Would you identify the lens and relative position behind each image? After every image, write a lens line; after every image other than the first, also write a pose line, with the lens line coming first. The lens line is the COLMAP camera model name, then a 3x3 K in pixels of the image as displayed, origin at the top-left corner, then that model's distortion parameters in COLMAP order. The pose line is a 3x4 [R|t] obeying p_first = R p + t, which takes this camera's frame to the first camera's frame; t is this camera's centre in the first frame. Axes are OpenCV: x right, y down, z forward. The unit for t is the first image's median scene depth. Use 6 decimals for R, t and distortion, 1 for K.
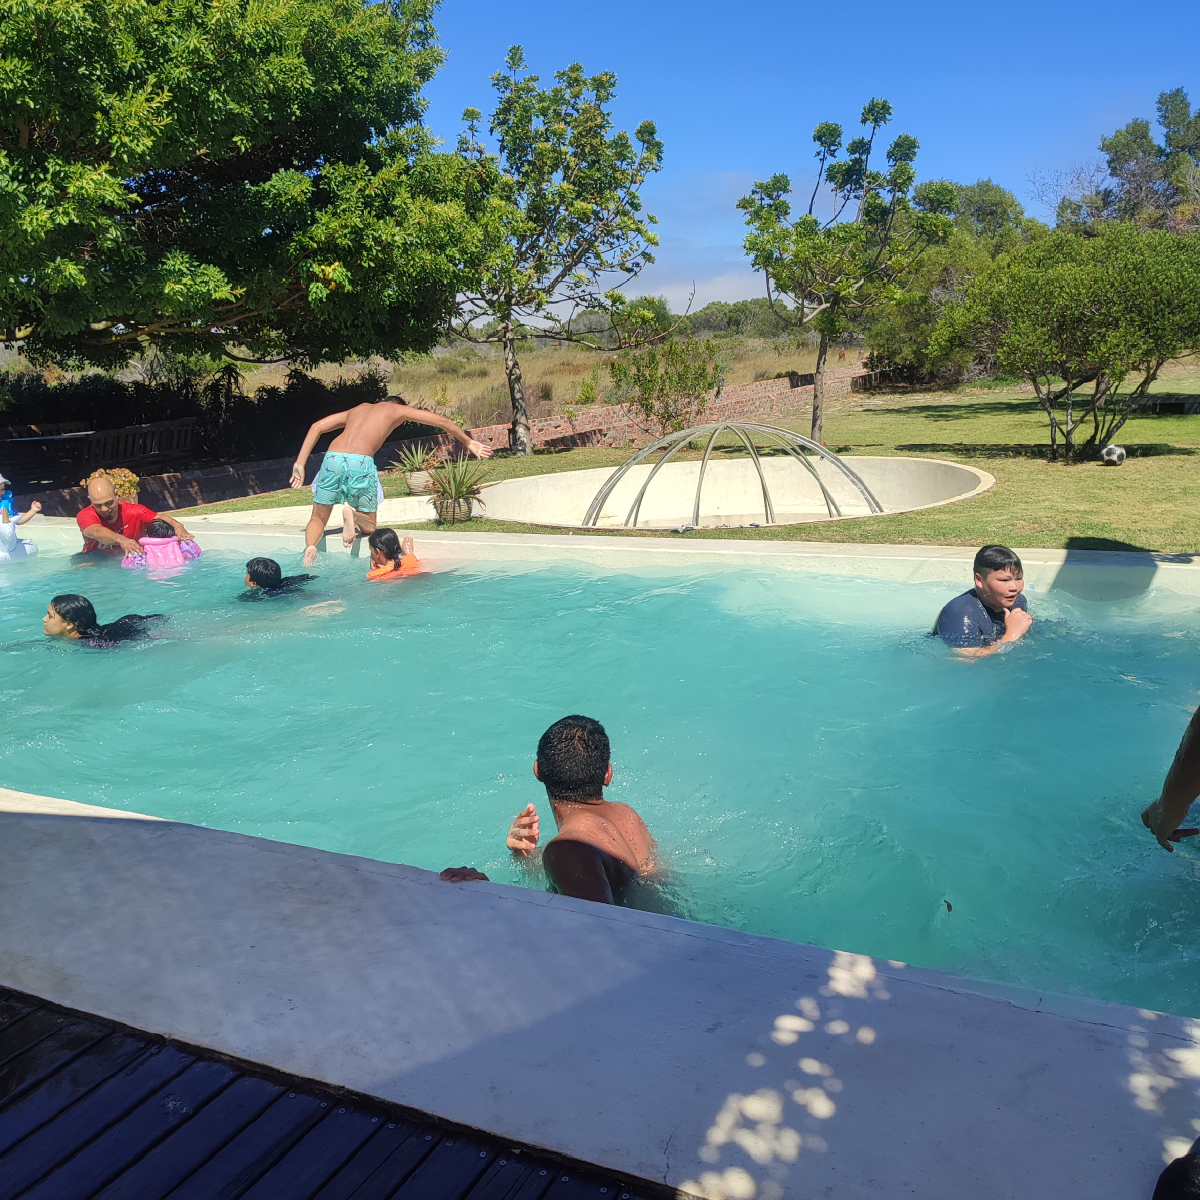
lens RADIAL K [[1141.8, 0, 599.5], [0, 1141.8, 603.3], [0, 0, 1]] dist [0.015719, 0.000000]
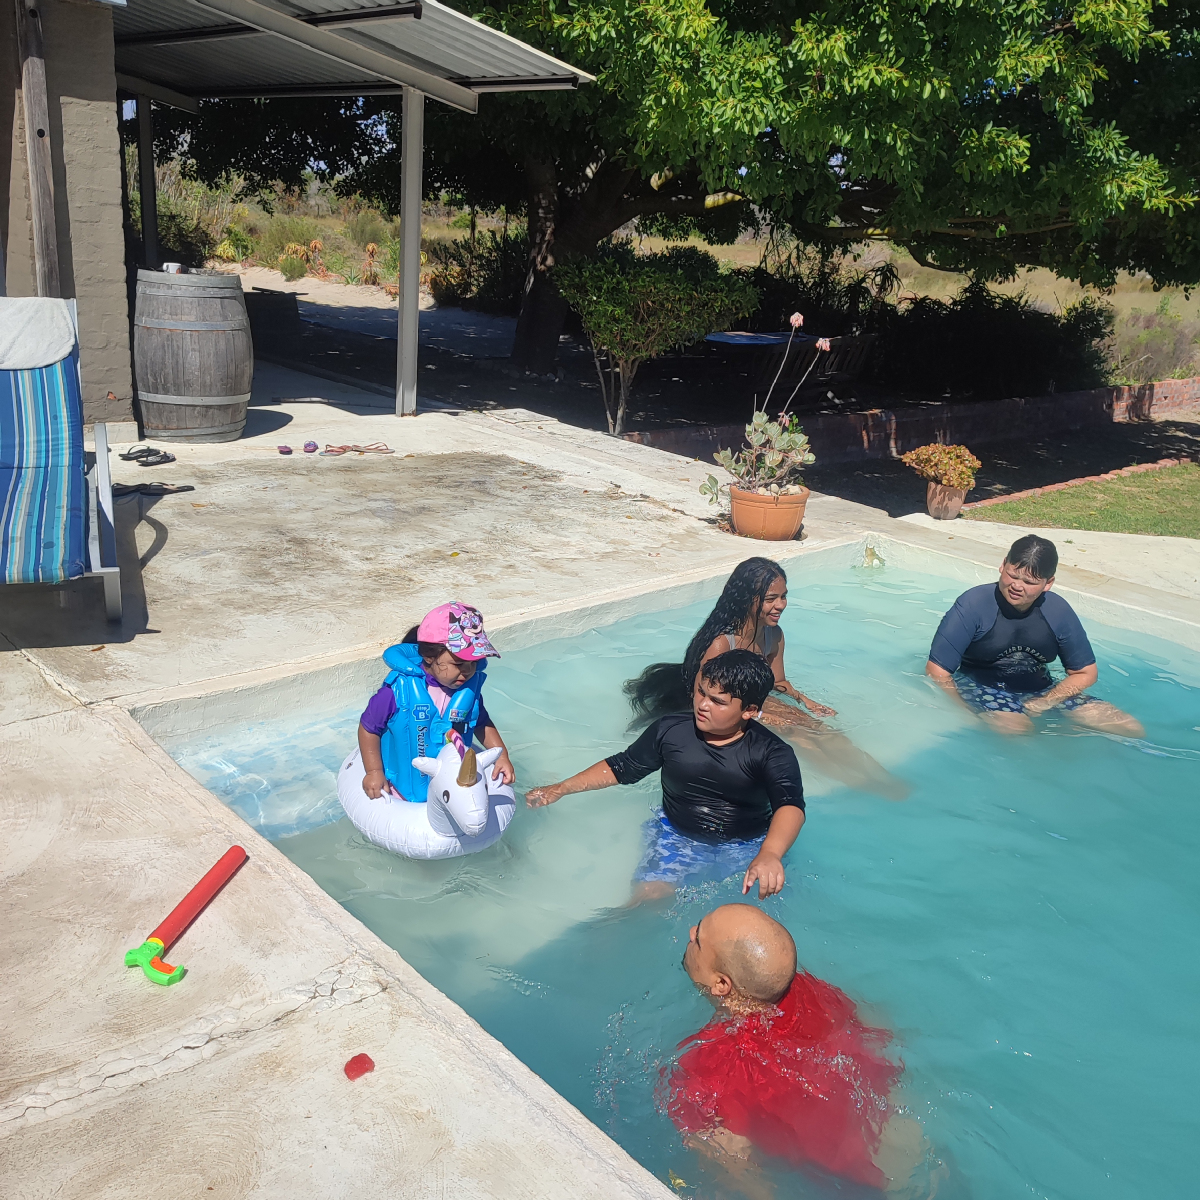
lens RADIAL K [[1141.8, 0, 581.8], [0, 1141.8, 599.1], [0, 0, 1]] dist [0.015719, 0.000000]
pose [[0.923525, 0.228308, -0.308185, -0.348756], [-0.196979, 0.971798, 0.129644, -0.064117], [0.329092, -0.059023, 0.942451, 0.241244]]
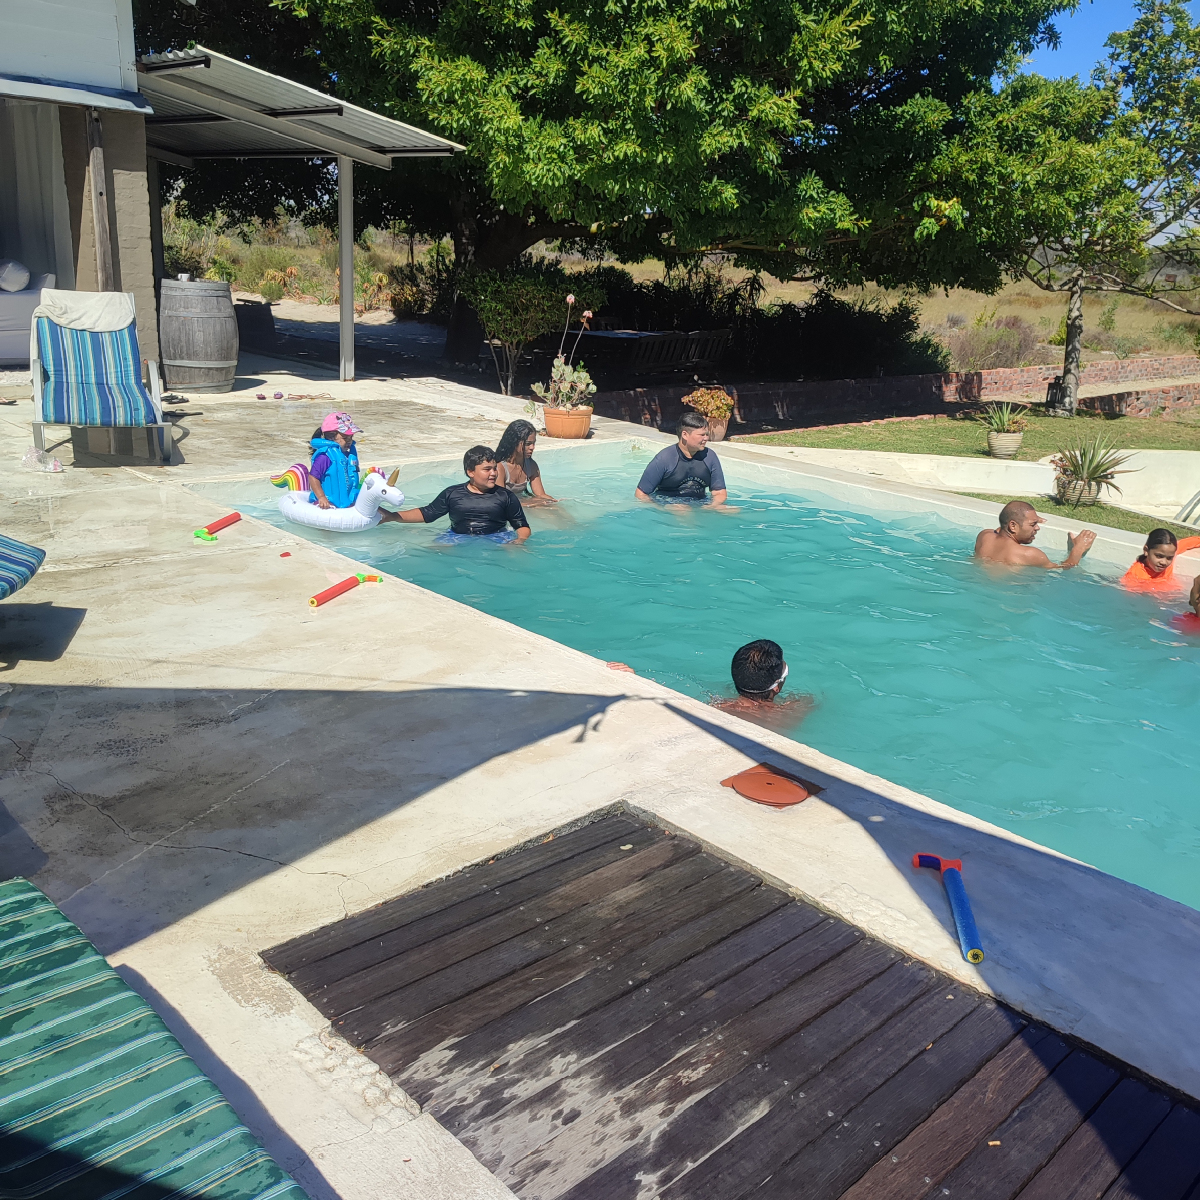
lens RADIAL K [[1141.8, 0, 599.0], [0, 1141.8, 597.7], [0, 0, 1]] dist [0.015719, 0.000000]
pose [[0.935712, 0.198927, -0.291326, -0.163189], [-0.175931, 0.978958, 0.103389, -0.019838], [0.305763, -0.045489, 0.951020, -0.008391]]
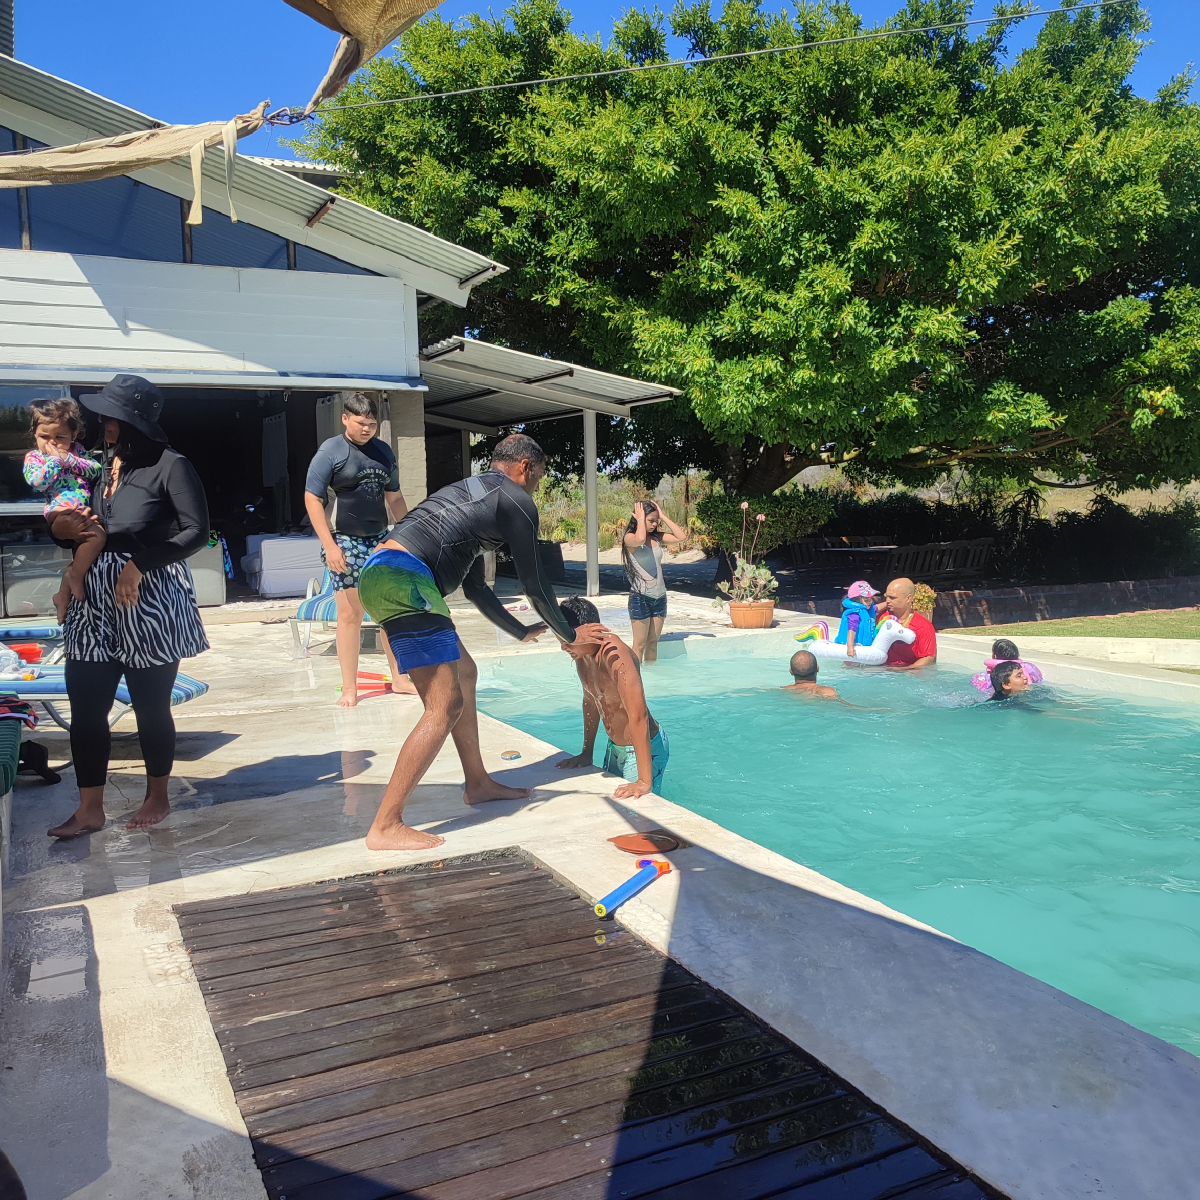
lens RADIAL K [[1141.8, 0, 602.5], [0, 1141.8, 604.8], [0, 0, 1]] dist [0.015719, 0.000000]
pose [[0.792650, 0.092876, -0.602562, -0.012465], [-0.152658, 0.987080, -0.048672, -0.002388], [0.590256, 0.130566, 0.796587, -0.010297]]
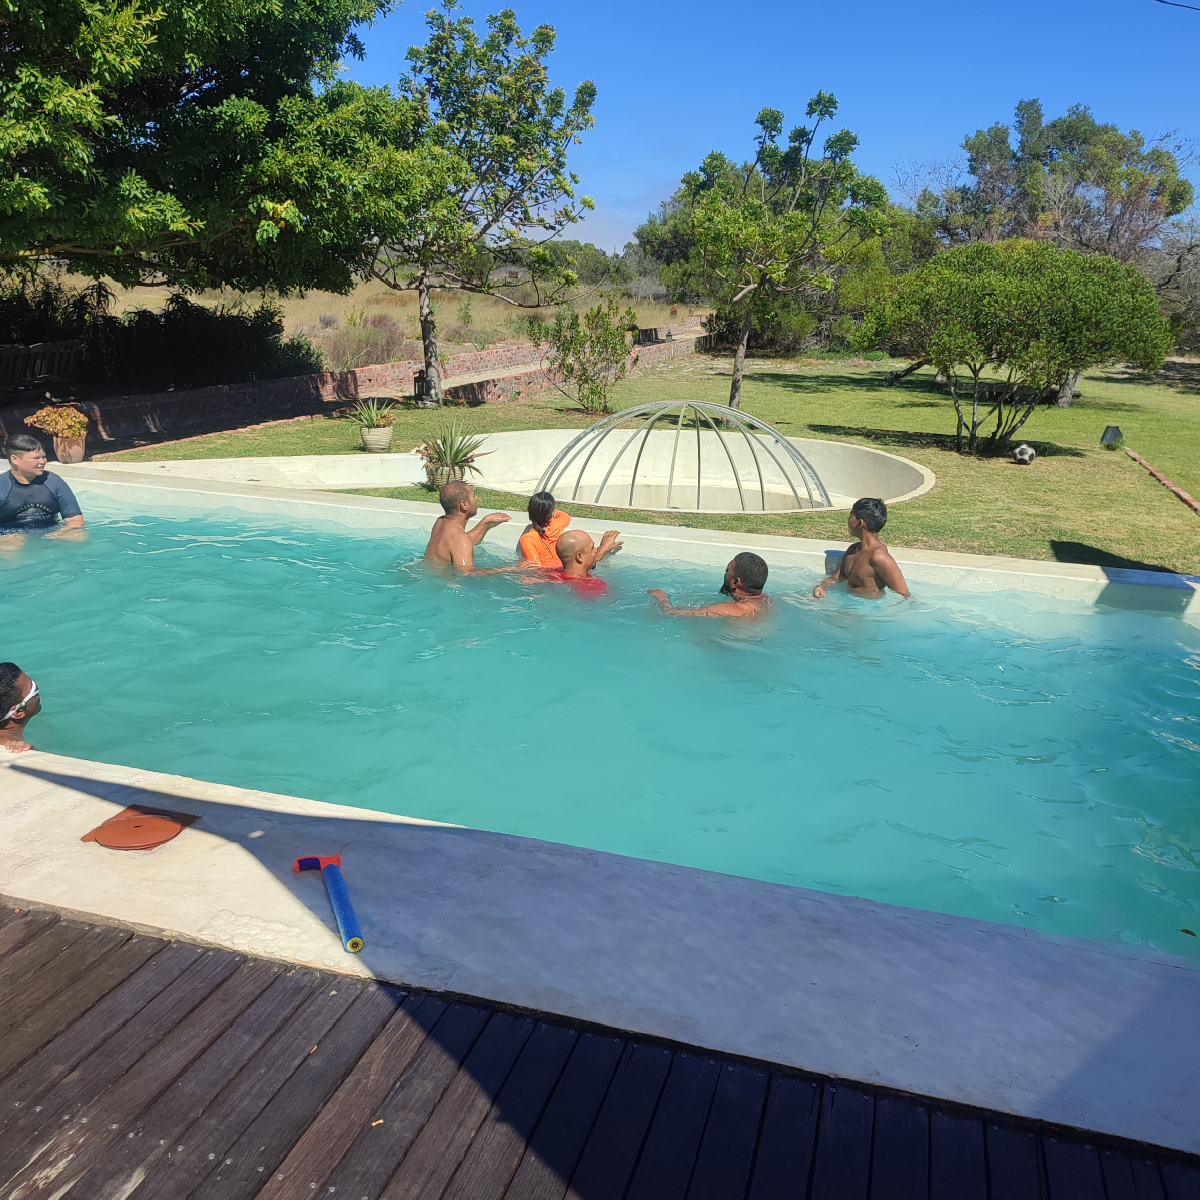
lens RADIAL K [[1141.8, 0, 595.4], [0, 1141.8, 599.1], [0, 0, 1]] dist [0.015719, 0.000000]
pose [[0.981871, 0.037153, 0.185875, -0.143981], [-0.046753, 0.997775, 0.047535, -0.022931], [-0.183696, -0.055364, 0.981423, -0.005303]]
